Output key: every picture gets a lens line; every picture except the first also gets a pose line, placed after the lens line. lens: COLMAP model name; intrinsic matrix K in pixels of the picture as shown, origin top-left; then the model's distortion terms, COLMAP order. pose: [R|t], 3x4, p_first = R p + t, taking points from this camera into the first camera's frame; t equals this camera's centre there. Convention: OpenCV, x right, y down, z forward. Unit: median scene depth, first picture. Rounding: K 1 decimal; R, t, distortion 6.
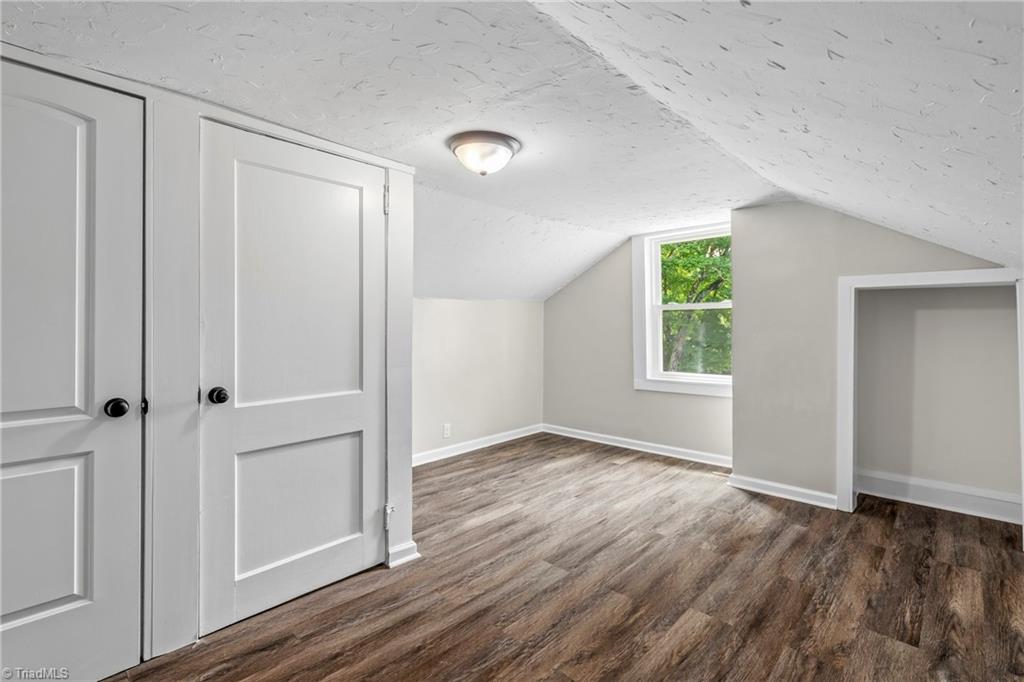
lens RADIAL K [[465.5, 0, 512.0], [0, 465.5, 341.0], [0, 0, 1]] dist [0.000362, -0.000459]
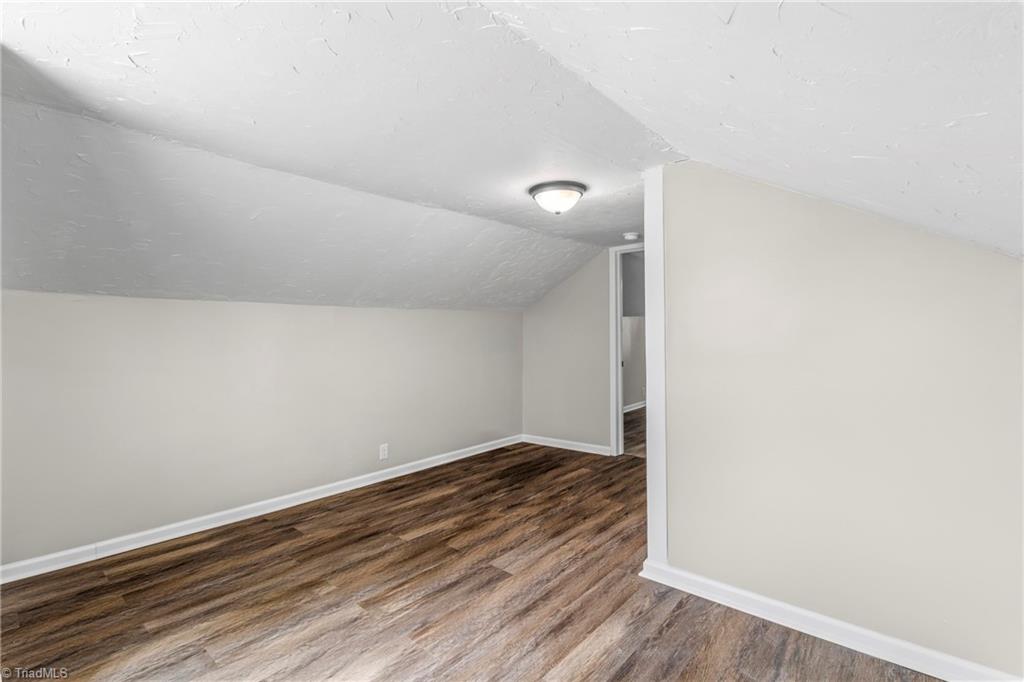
lens RADIAL K [[465.5, 0, 512.0], [0, 465.5, 341.0], [0, 0, 1]] dist [0.000362, -0.000459]
pose [[-0.998814, 0.010500, -0.047538, 0.112124], [0.007733, 0.998284, 0.058038, -0.083368], [0.048066, 0.057602, -0.997182, 2.006225]]
